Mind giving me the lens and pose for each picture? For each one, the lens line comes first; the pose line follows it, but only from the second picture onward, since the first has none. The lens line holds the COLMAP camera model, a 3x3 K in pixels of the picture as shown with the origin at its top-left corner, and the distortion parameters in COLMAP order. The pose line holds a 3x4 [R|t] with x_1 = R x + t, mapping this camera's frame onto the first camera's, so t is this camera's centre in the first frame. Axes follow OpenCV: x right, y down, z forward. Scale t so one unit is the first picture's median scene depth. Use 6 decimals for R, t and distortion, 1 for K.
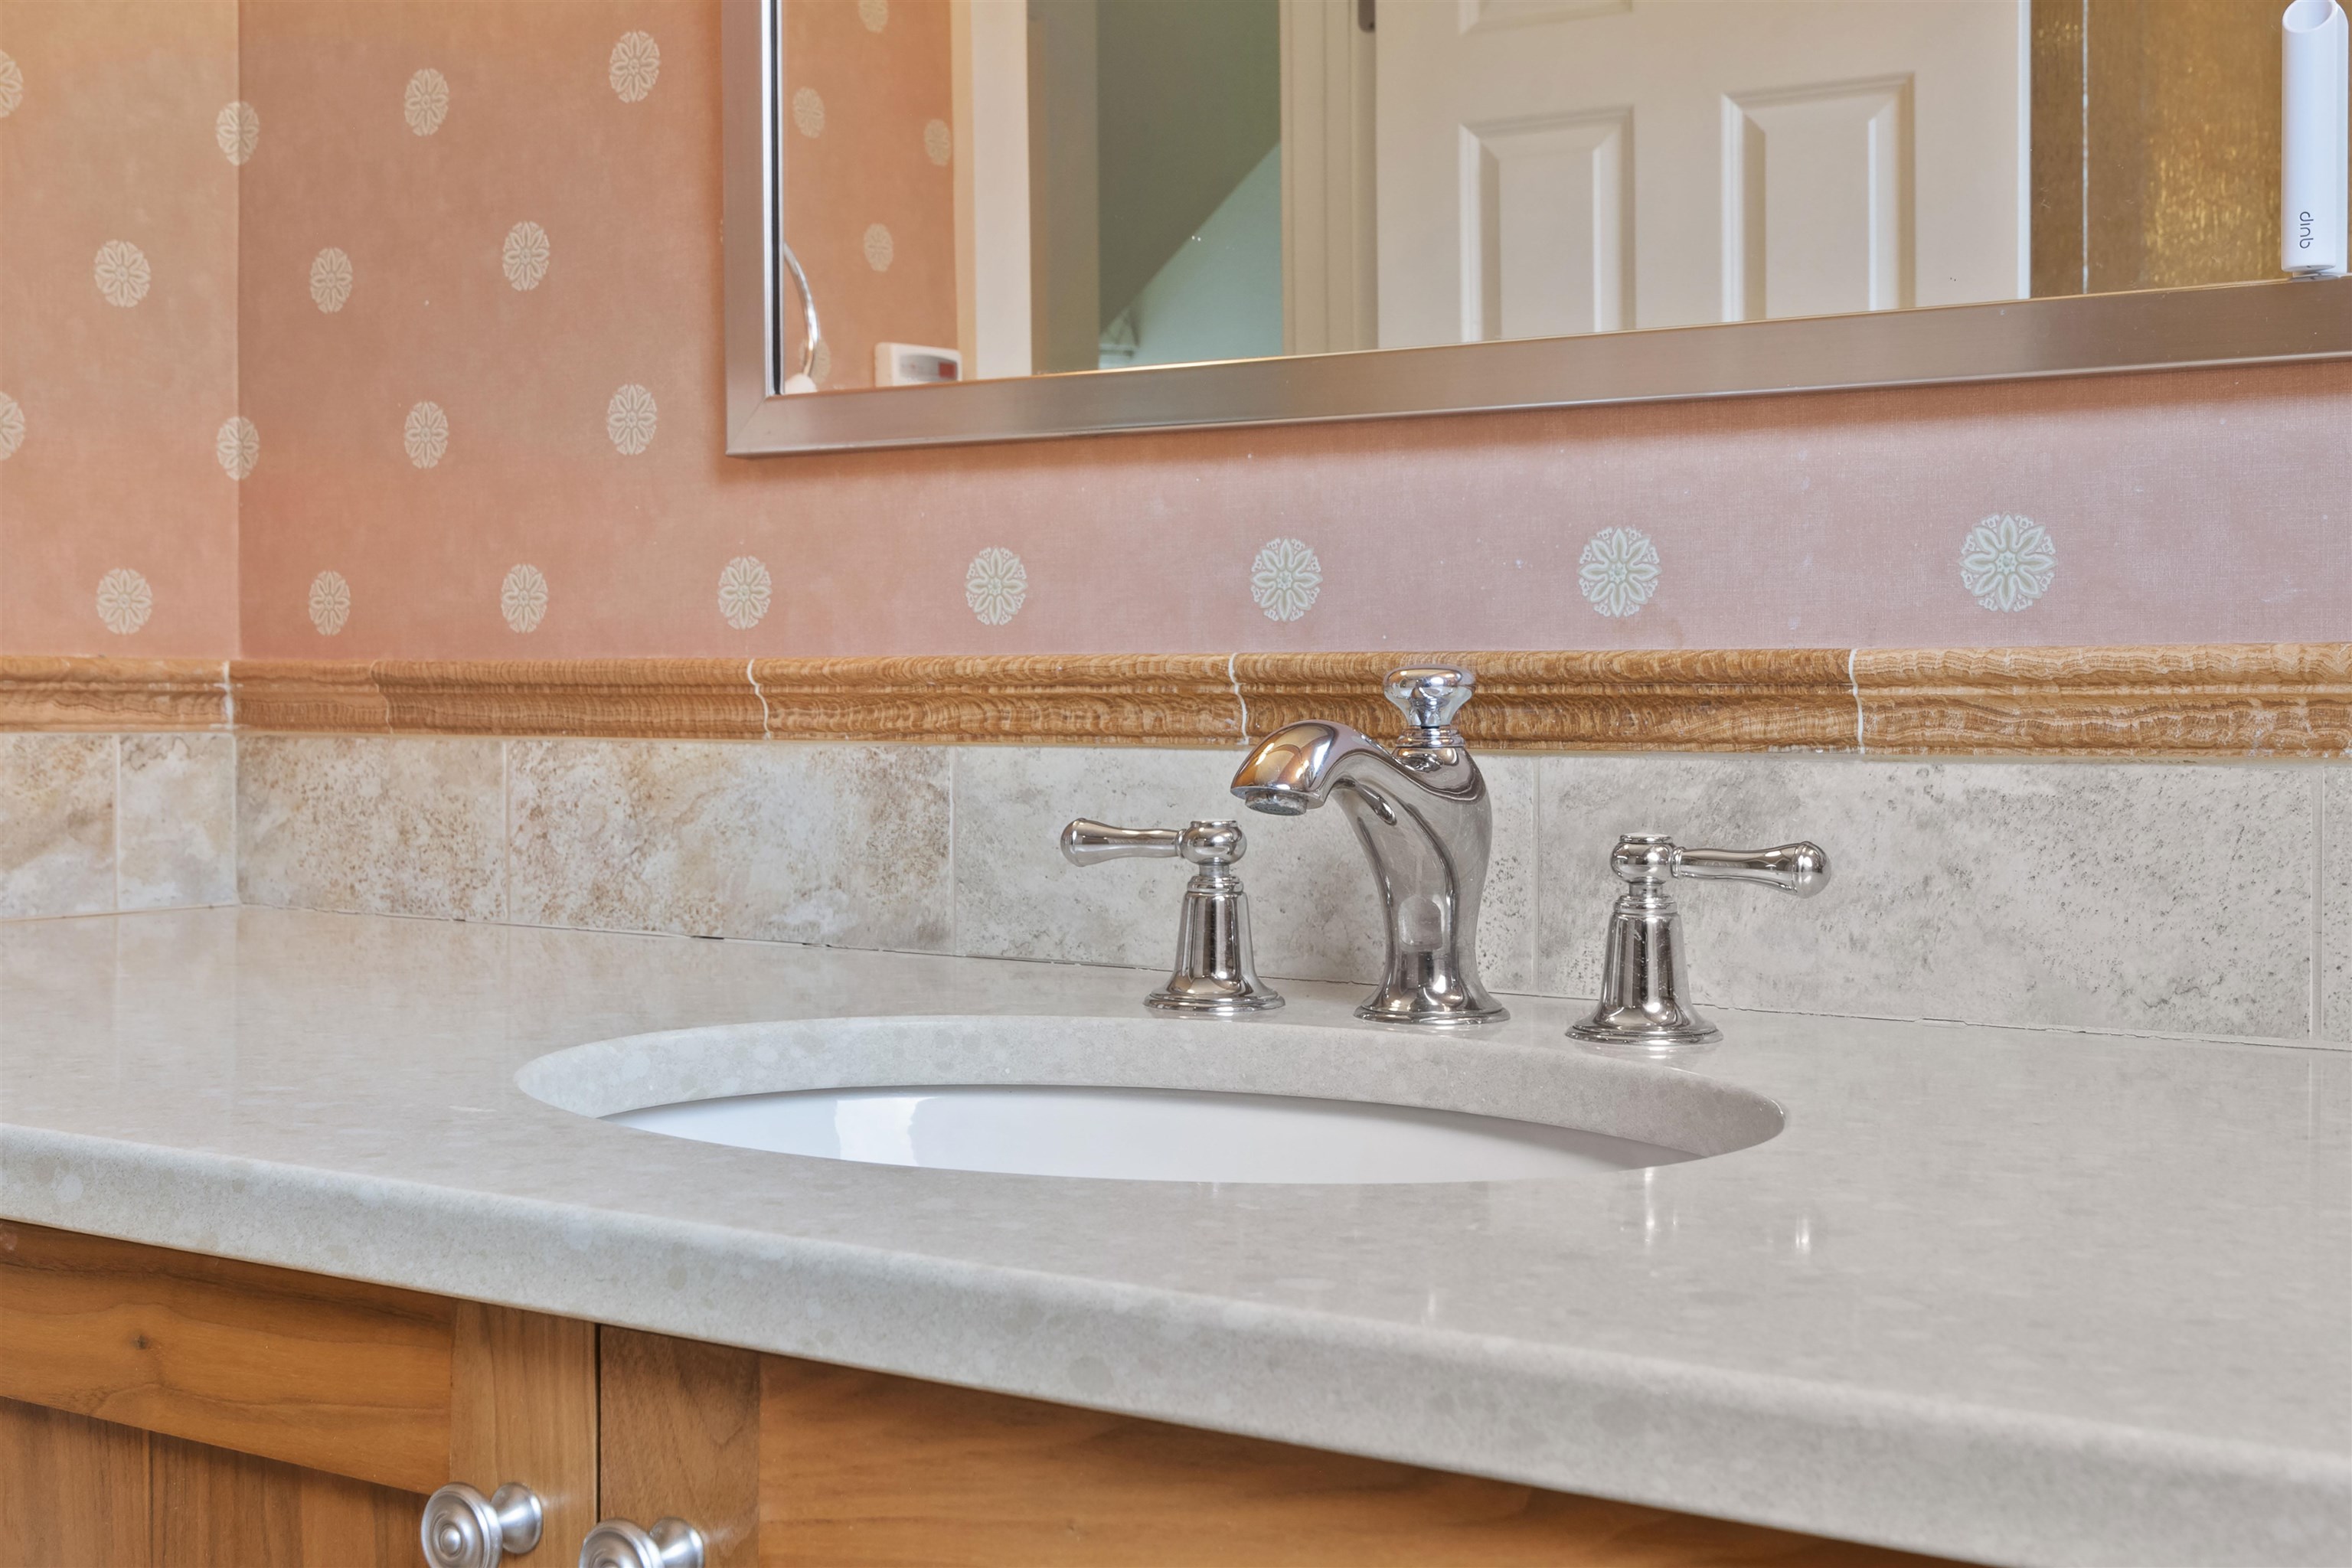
lens RADIAL K [[2635.3, 0, 1174.6], [0, 2635.3, 767.2], [0, 0, 1]] dist [-0.021614, 0.000000]
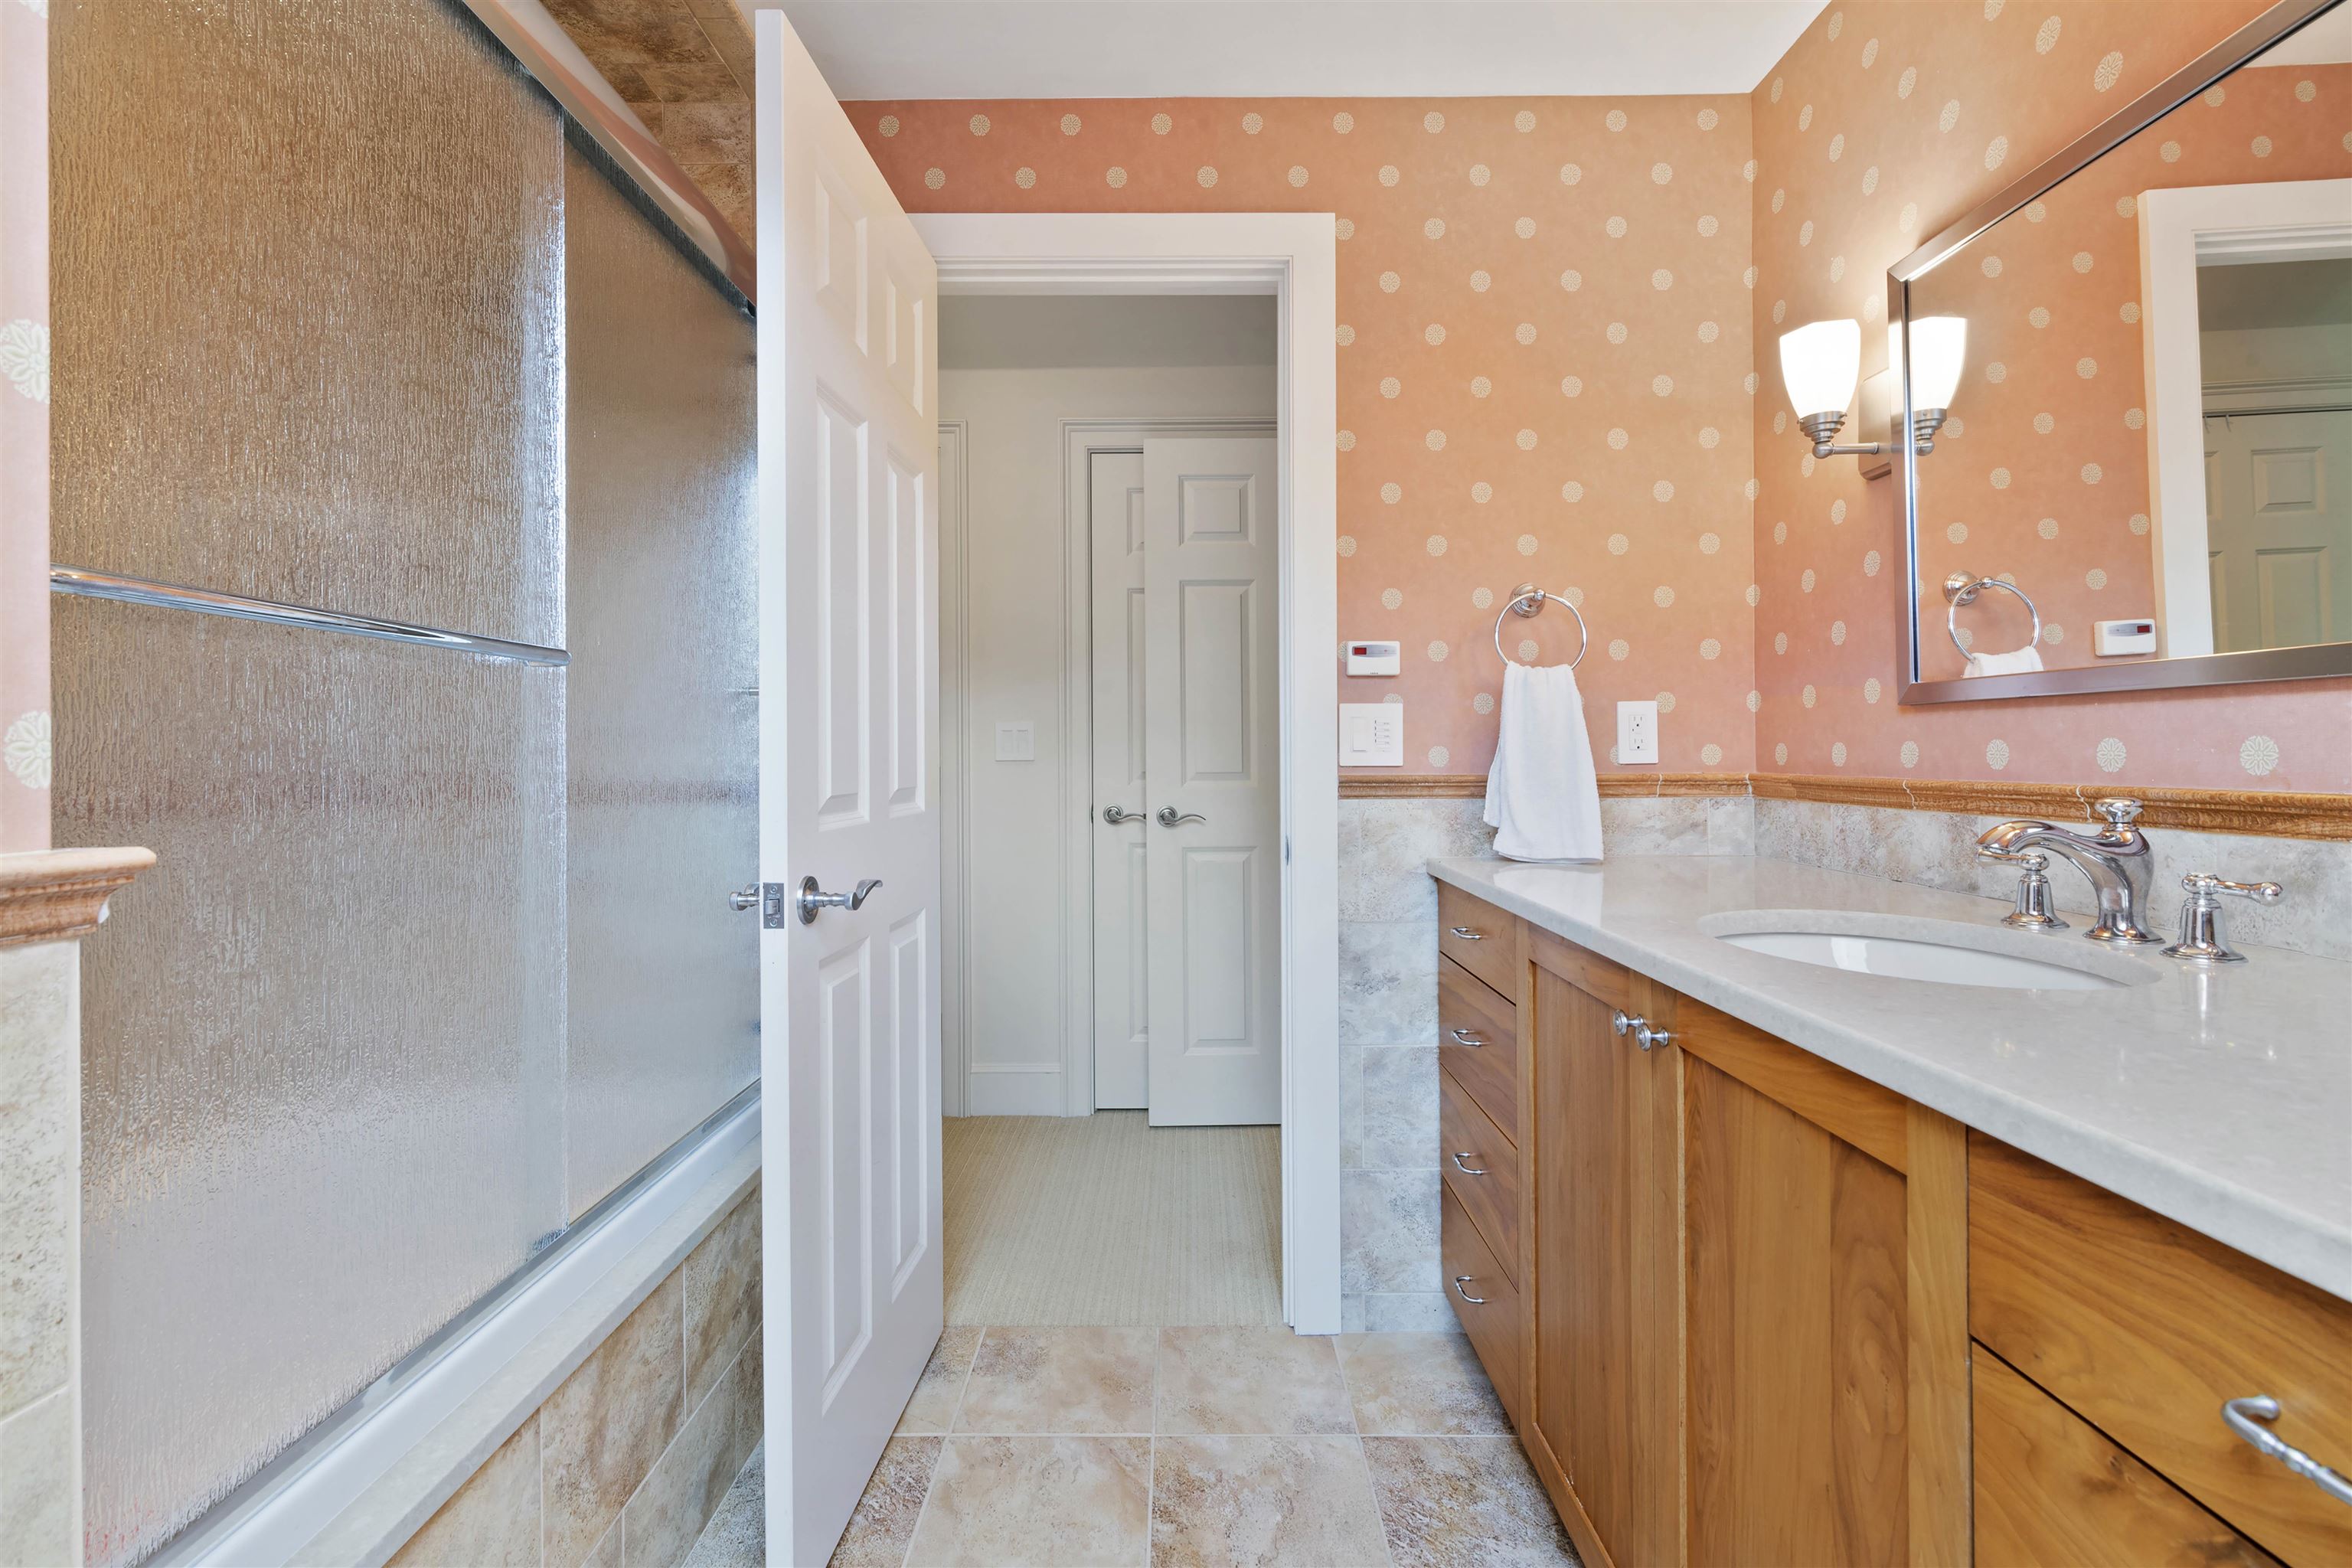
lens RADIAL K [[1086.0, 0, 1169.7], [0, 1086.0, 773.7], [0, 0, 1]] dist [0.003043, -0.000646]
pose [[0.524608, 0.006114, -0.851322, 0.394493], [-0.005870, 0.999976, 0.003564, -0.046924], [0.851323, 0.003128, 0.524632, -0.234949]]
